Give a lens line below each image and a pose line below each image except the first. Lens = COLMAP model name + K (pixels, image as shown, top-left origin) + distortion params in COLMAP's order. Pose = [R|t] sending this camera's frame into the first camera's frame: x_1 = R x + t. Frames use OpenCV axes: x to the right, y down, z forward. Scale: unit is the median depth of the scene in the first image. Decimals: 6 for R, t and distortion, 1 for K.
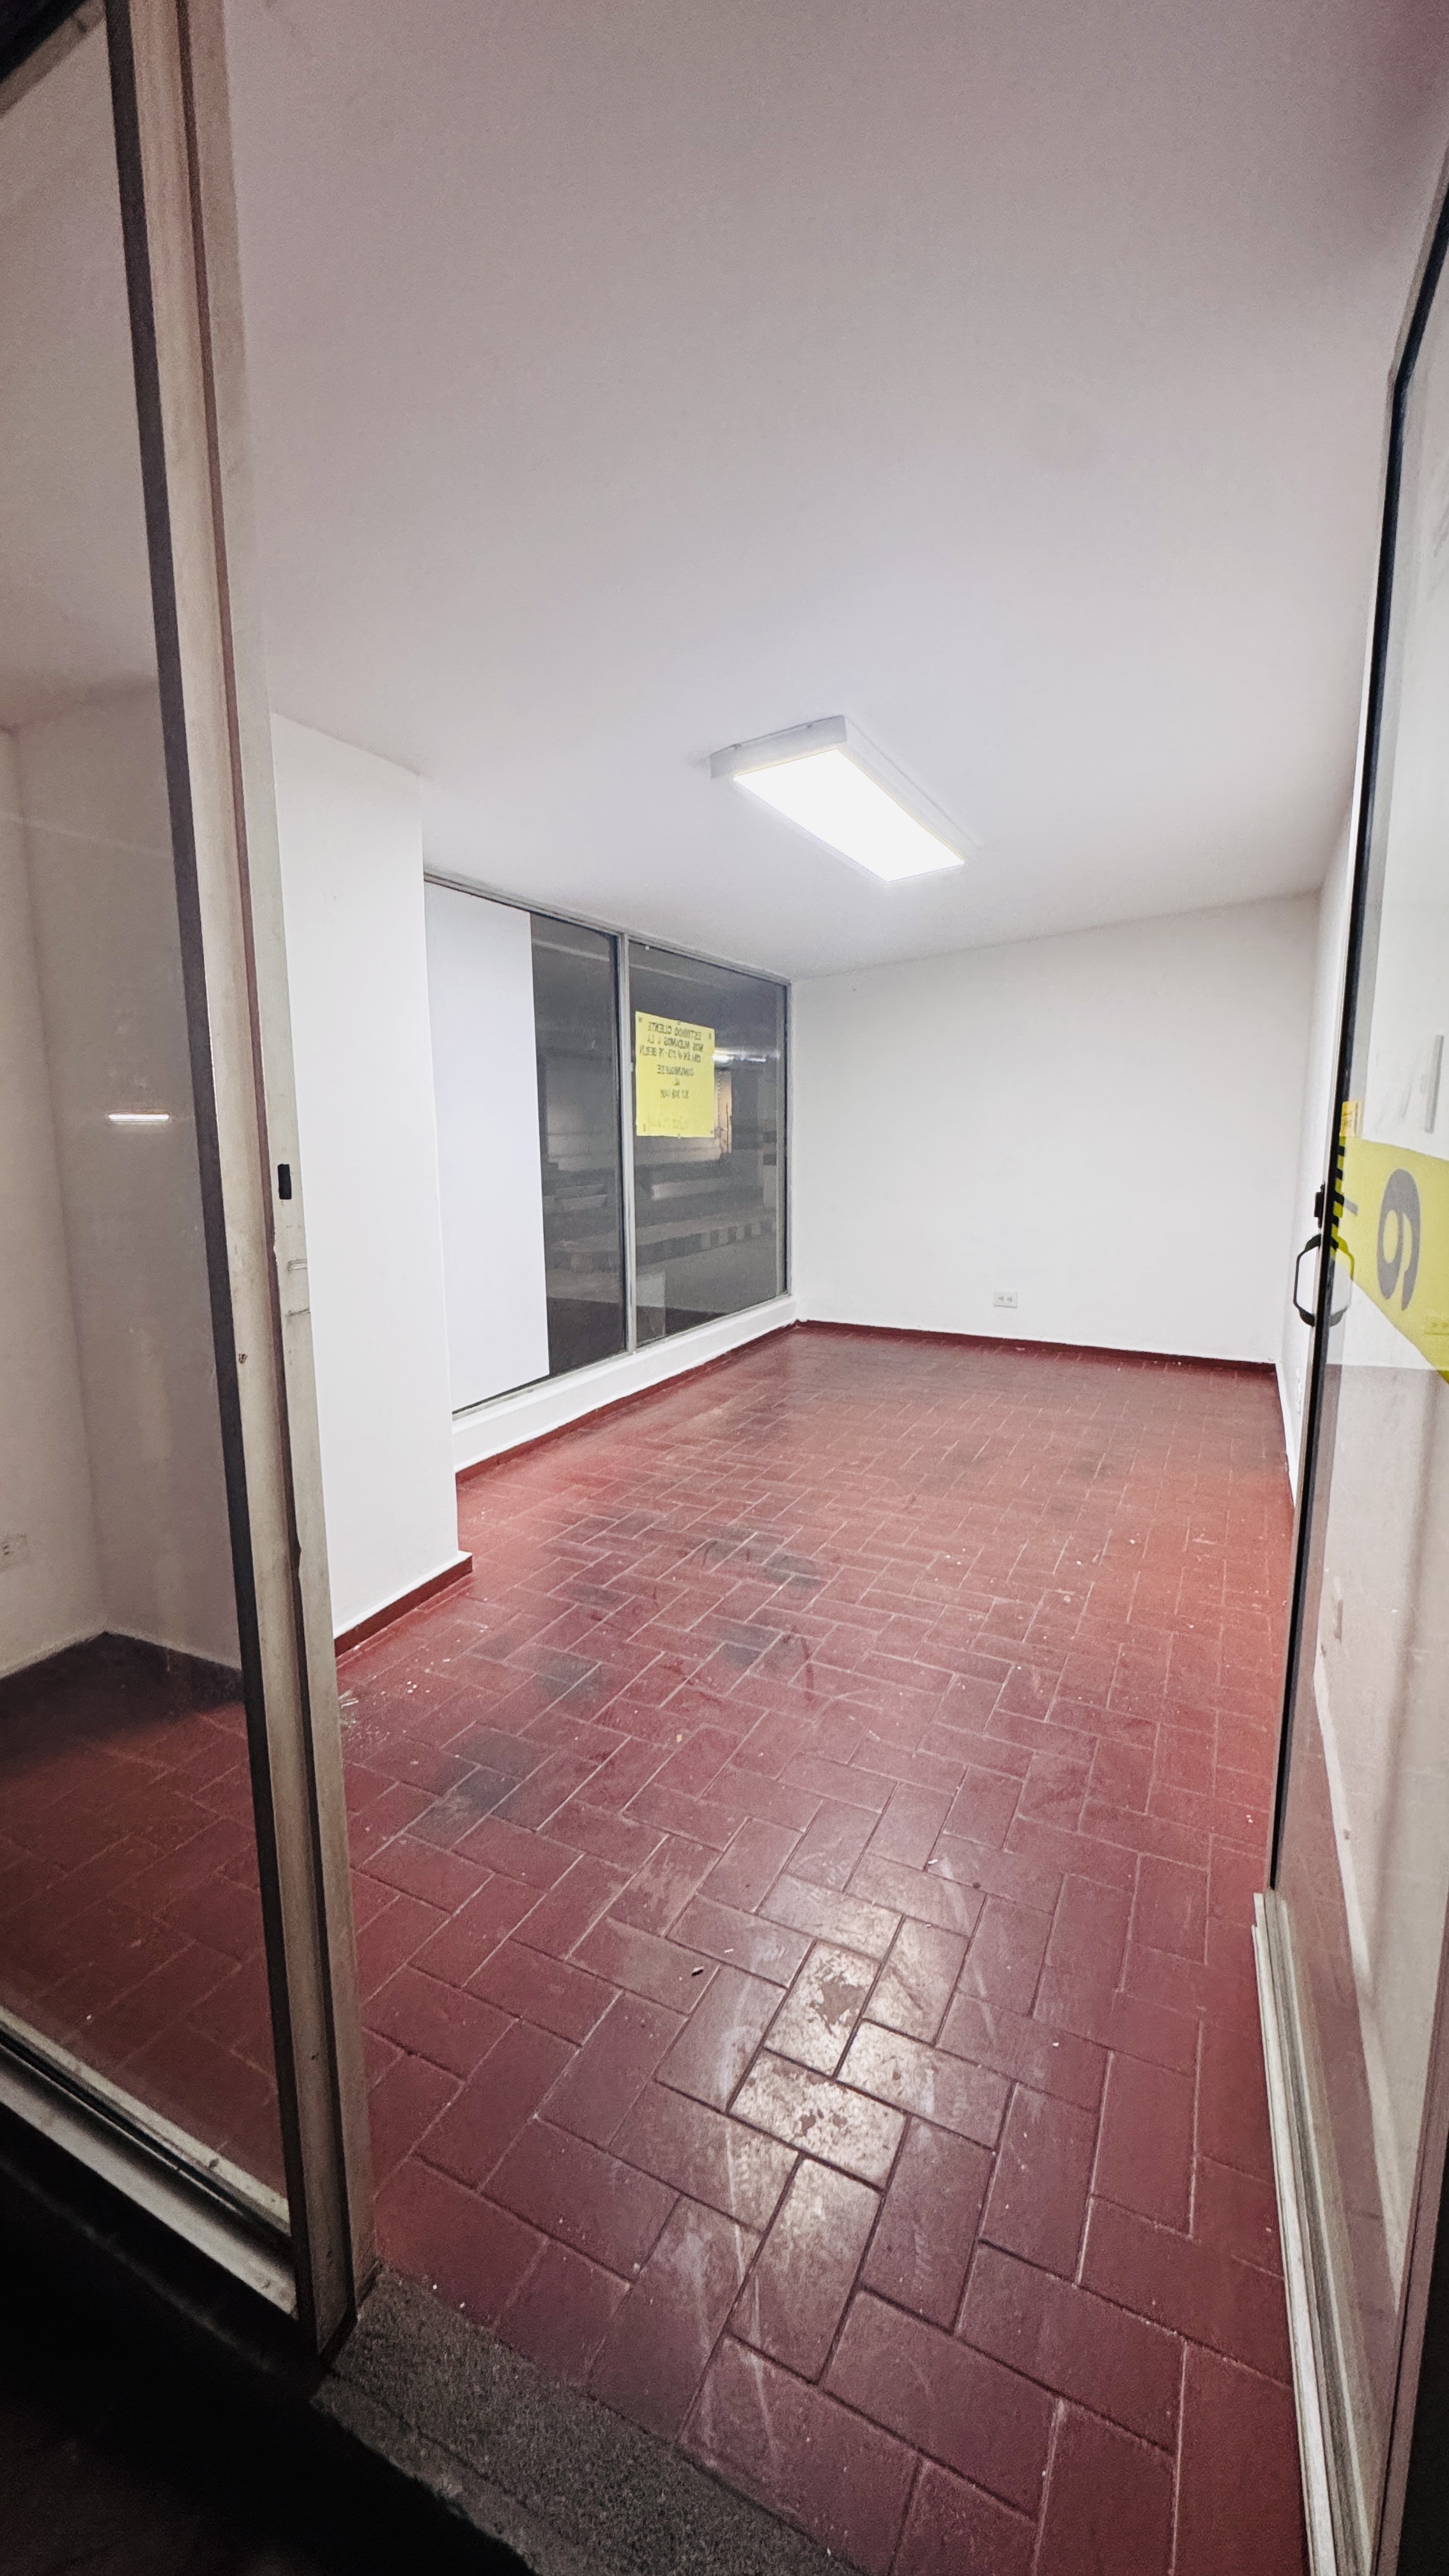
lens RADIAL K [[1031.4, 0, 721.5], [0, 1031.4, 1278.1], [0, 0, 1]] dist [-0.008055, 0.001316]
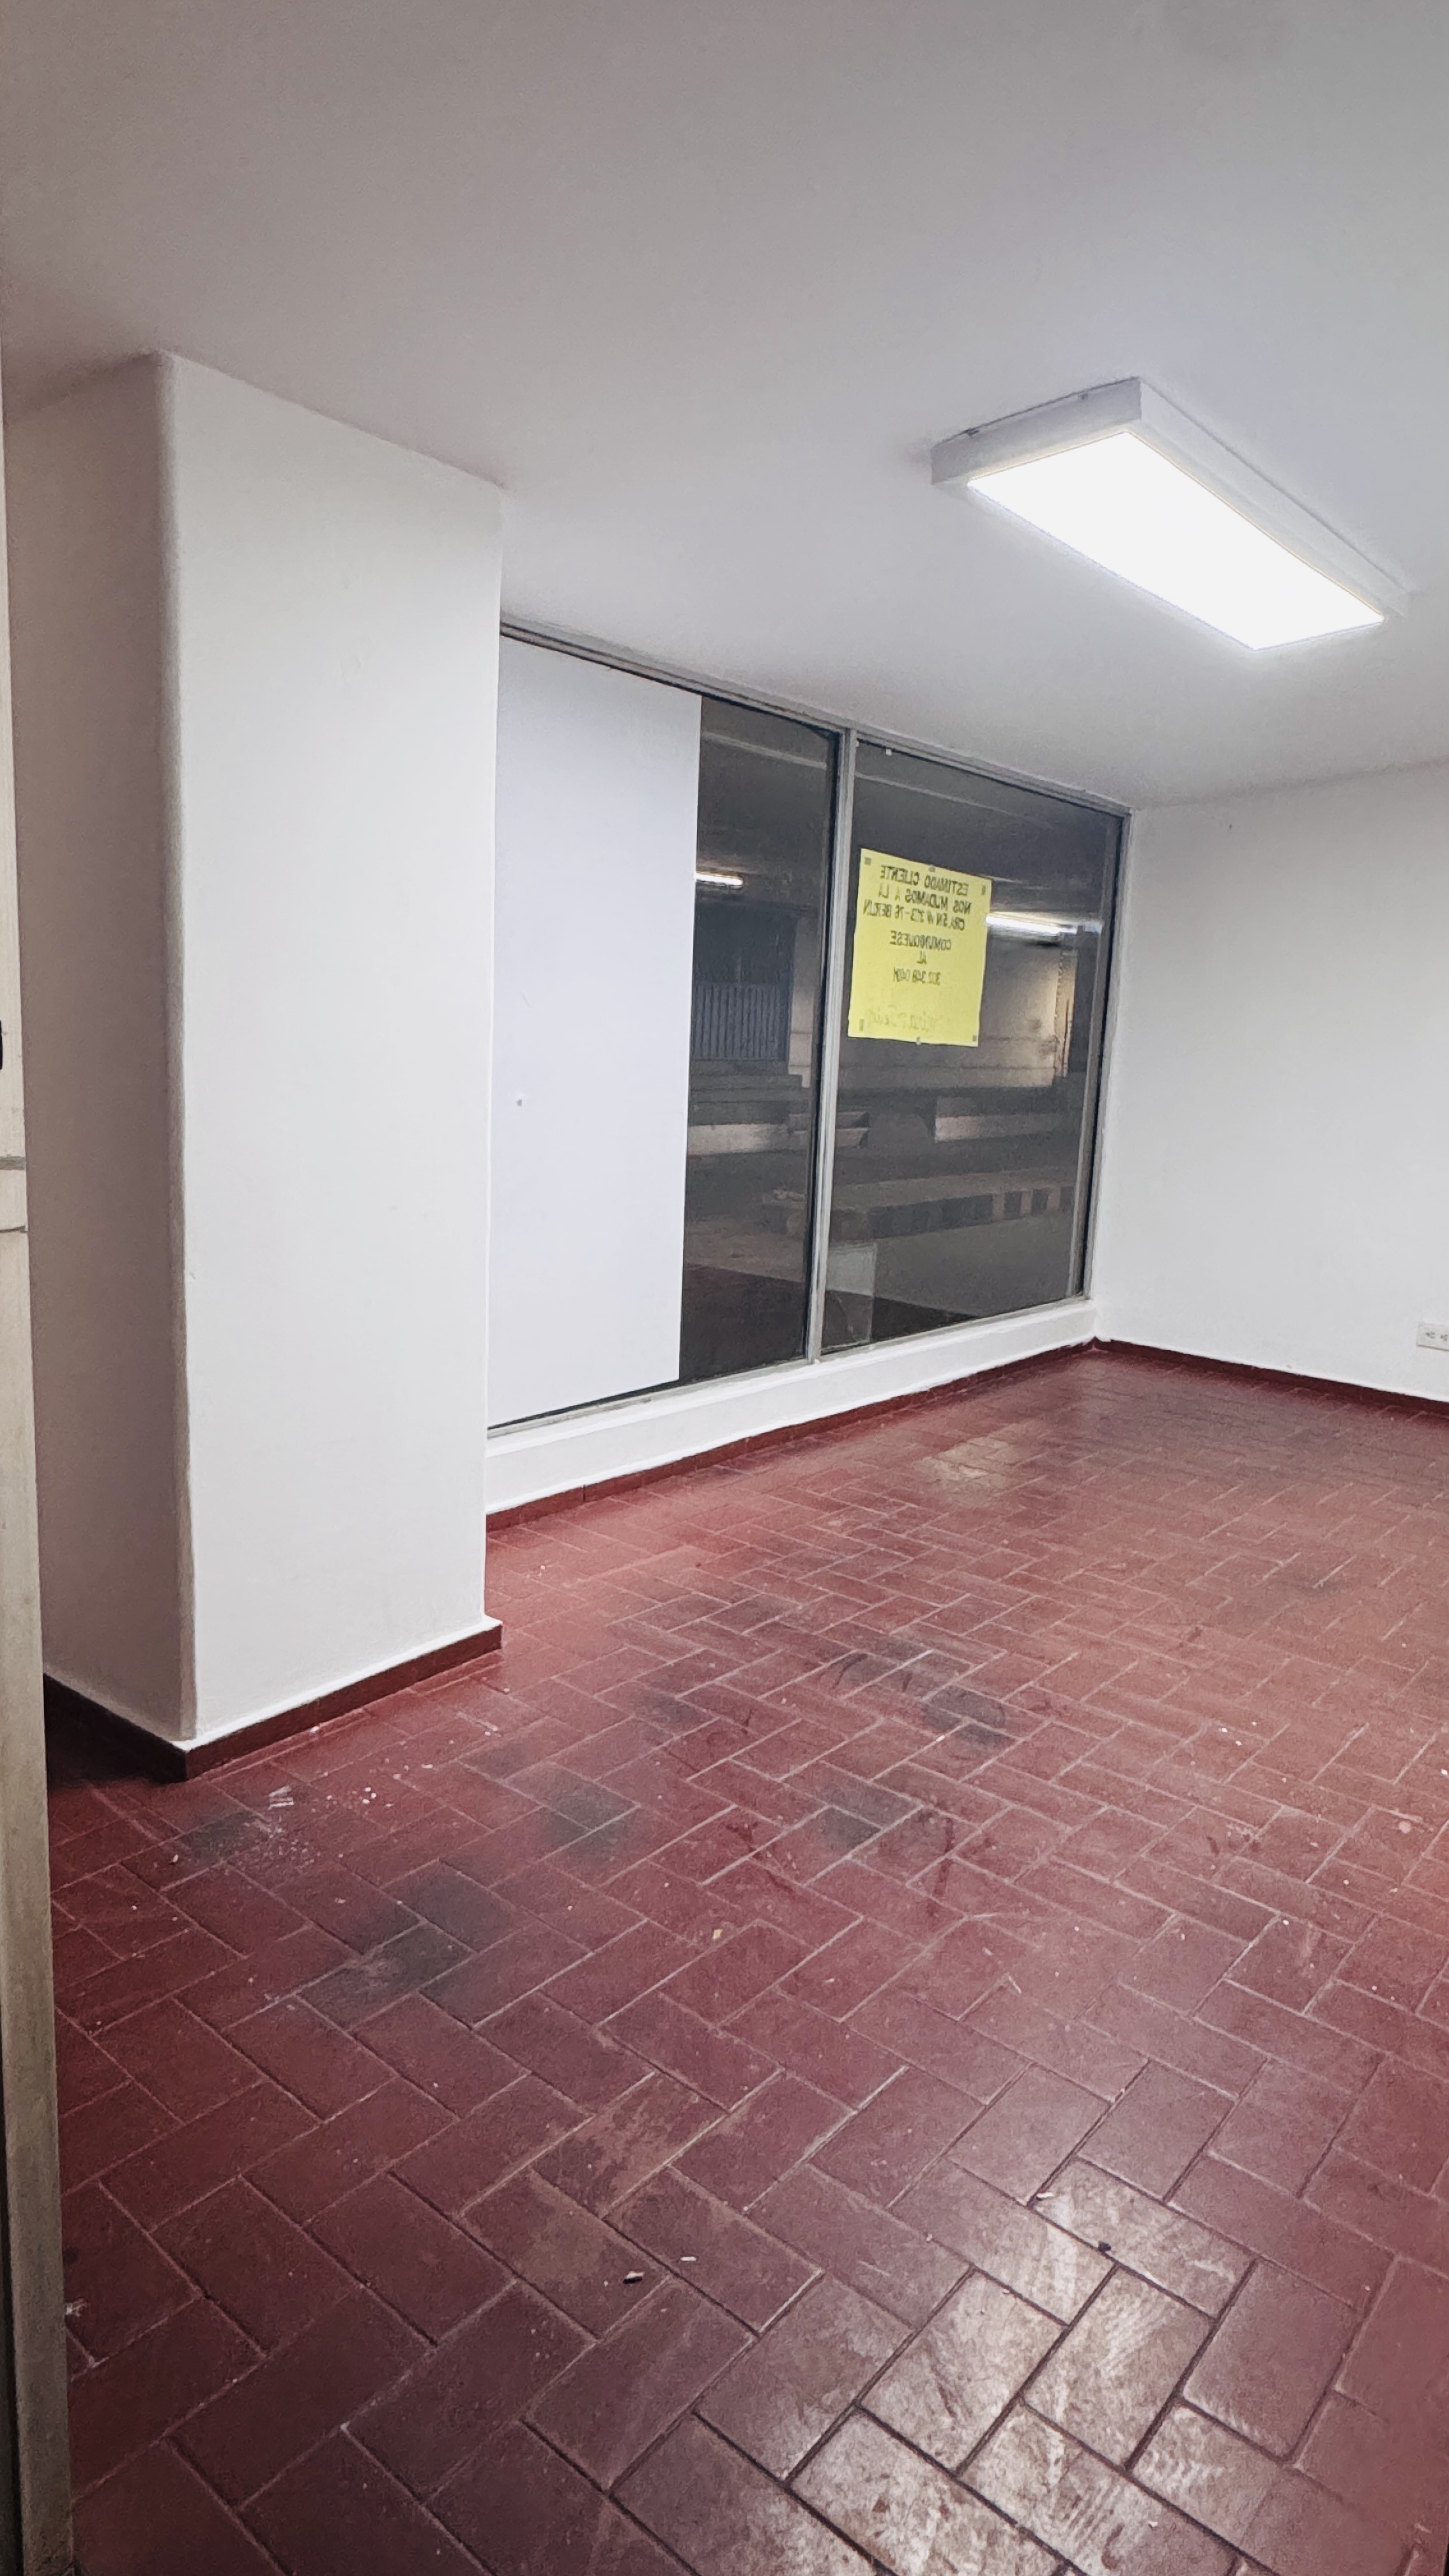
lens RADIAL K [[1537.4, 0, 718.5], [0, 1537.4, 1280.7], [0, 0, 1]] dist [-0.013731, 0.005036]
pose [[0.973158, 0.089690, -0.211944, 0.092213], [-0.086017, 0.995941, 0.026510, -0.000669], [0.213461, -0.007568, 0.976922, 0.023931]]
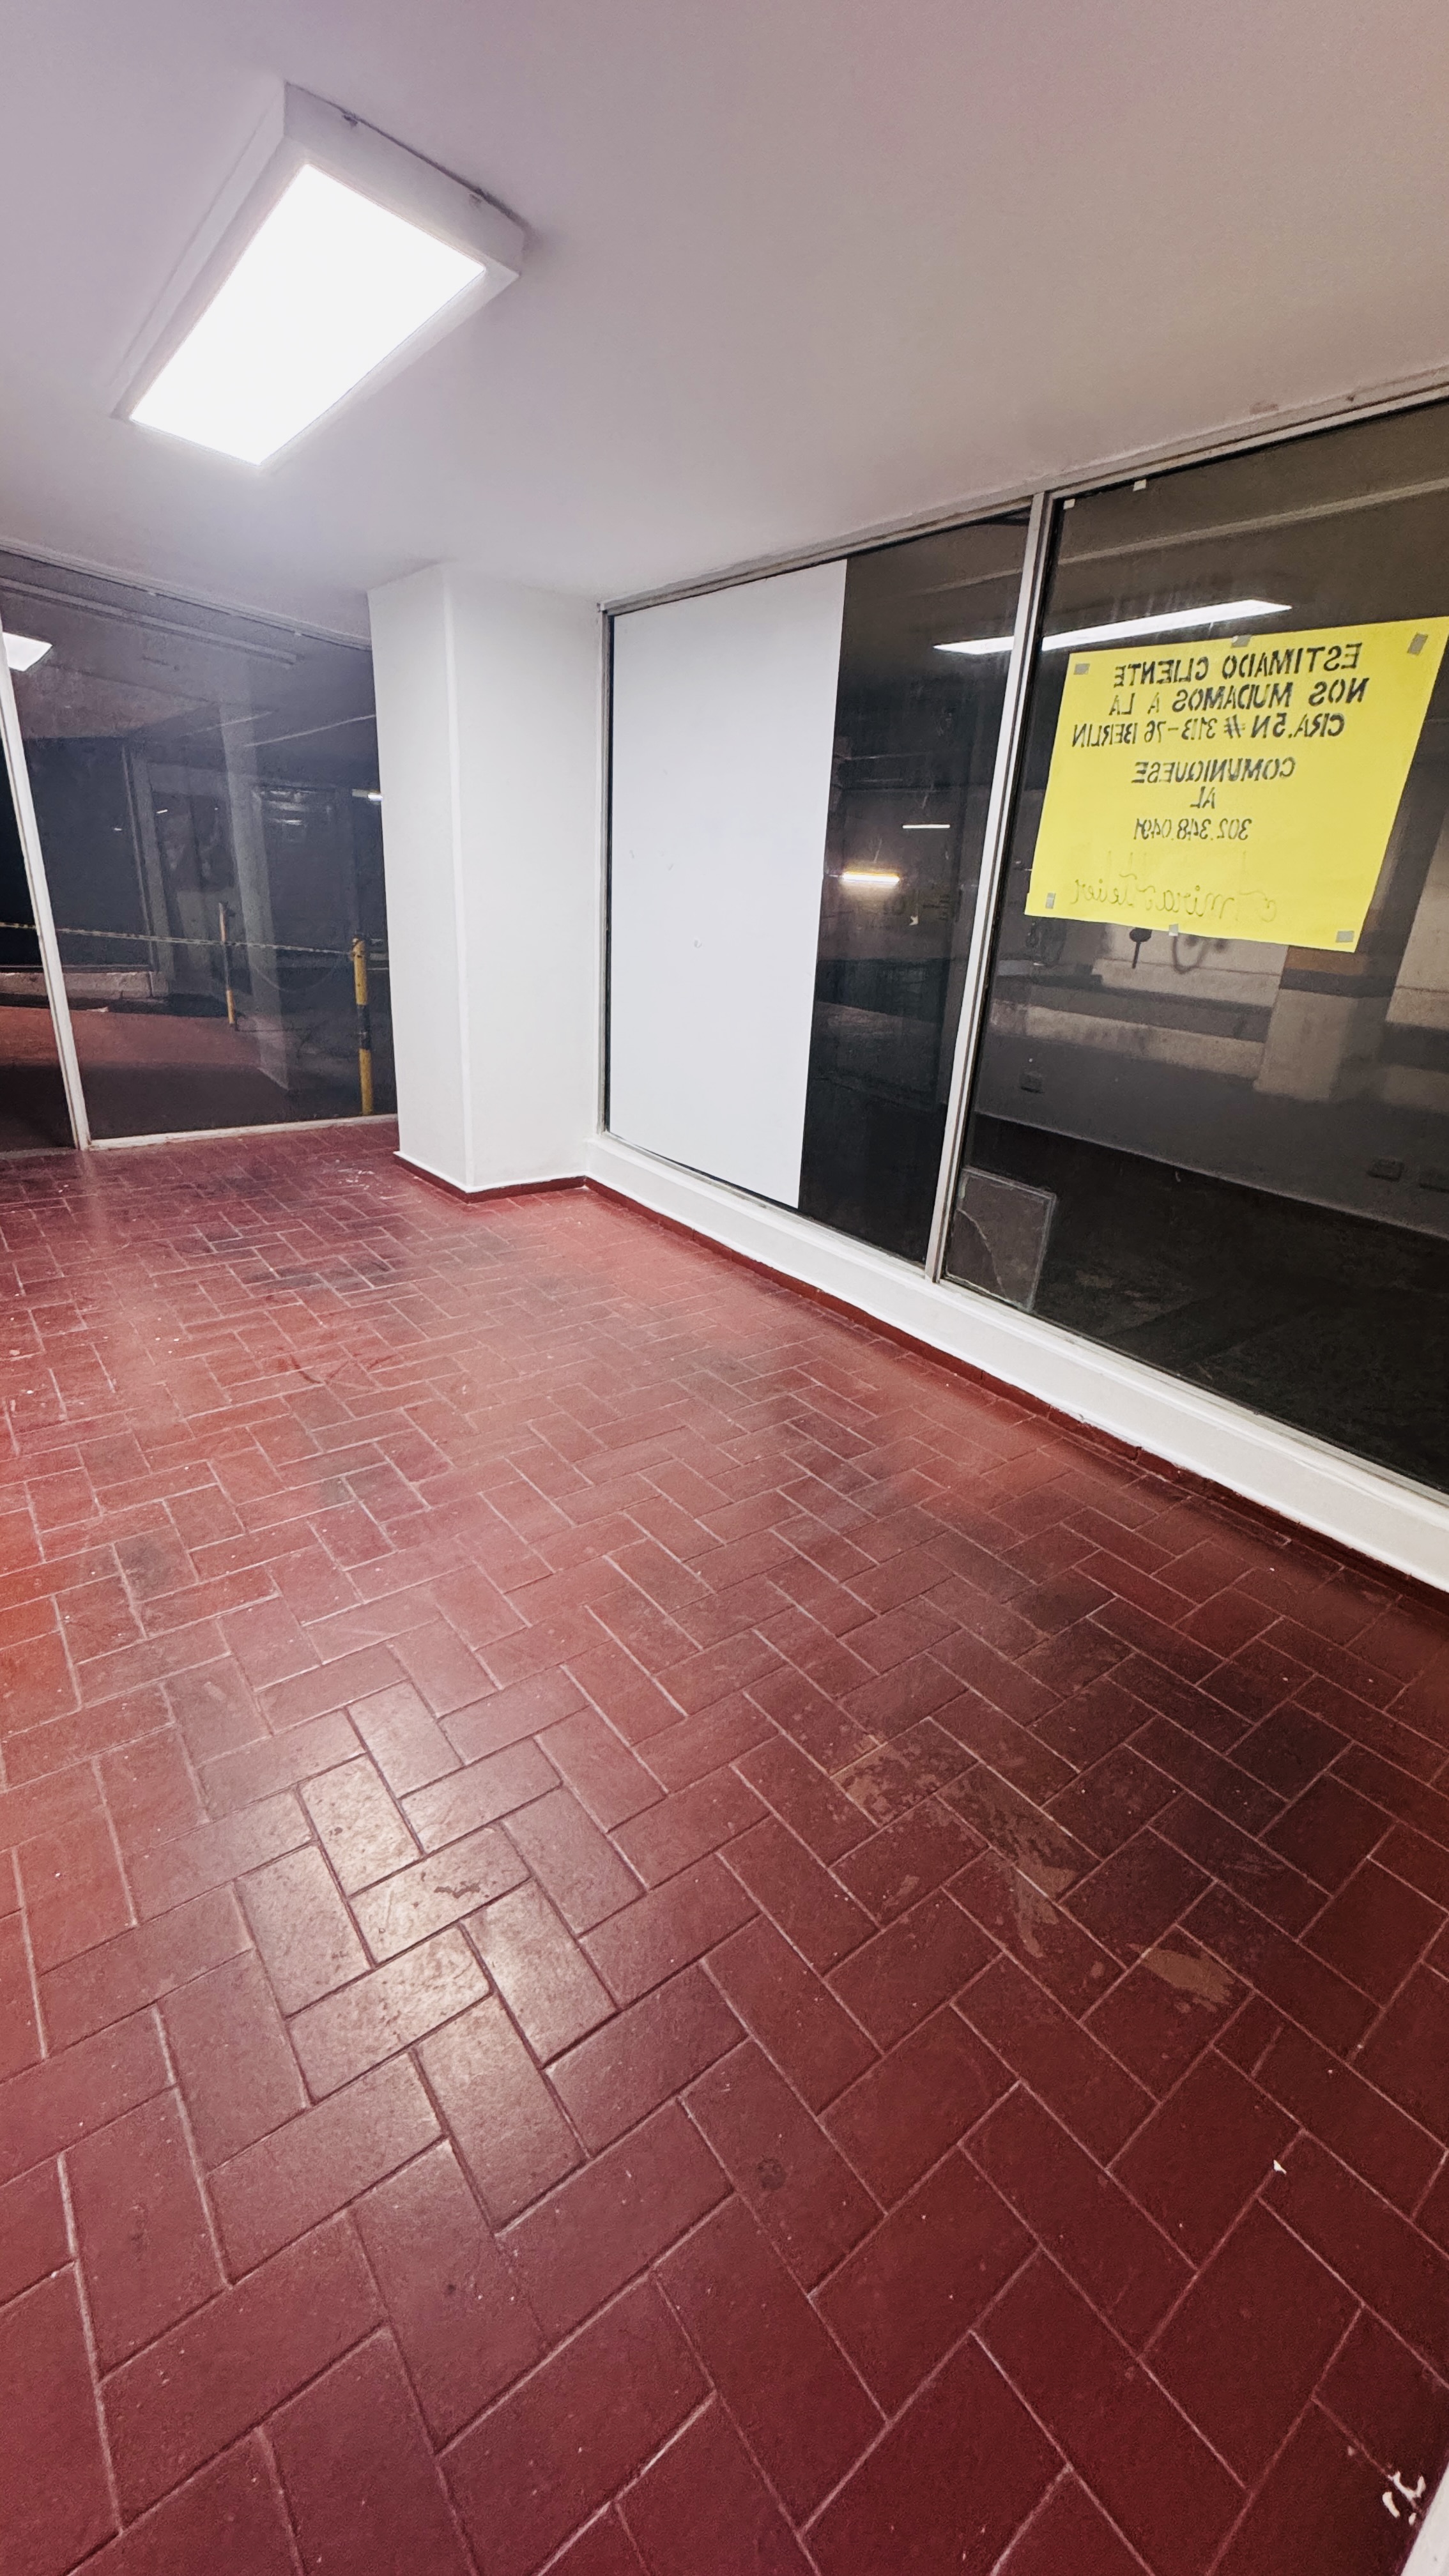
lens RADIAL K [[1031.4, 0, 723.6], [0, 1031.4, 1279.9], [0, 0, 1]] dist [-0.008055, 0.001316]
pose [[-0.428732, 0.312883, -0.847522, 0.760476], [-0.190944, 0.885539, 0.423509, -0.255156], [0.883023, 0.343401, -0.319916, 1.682753]]
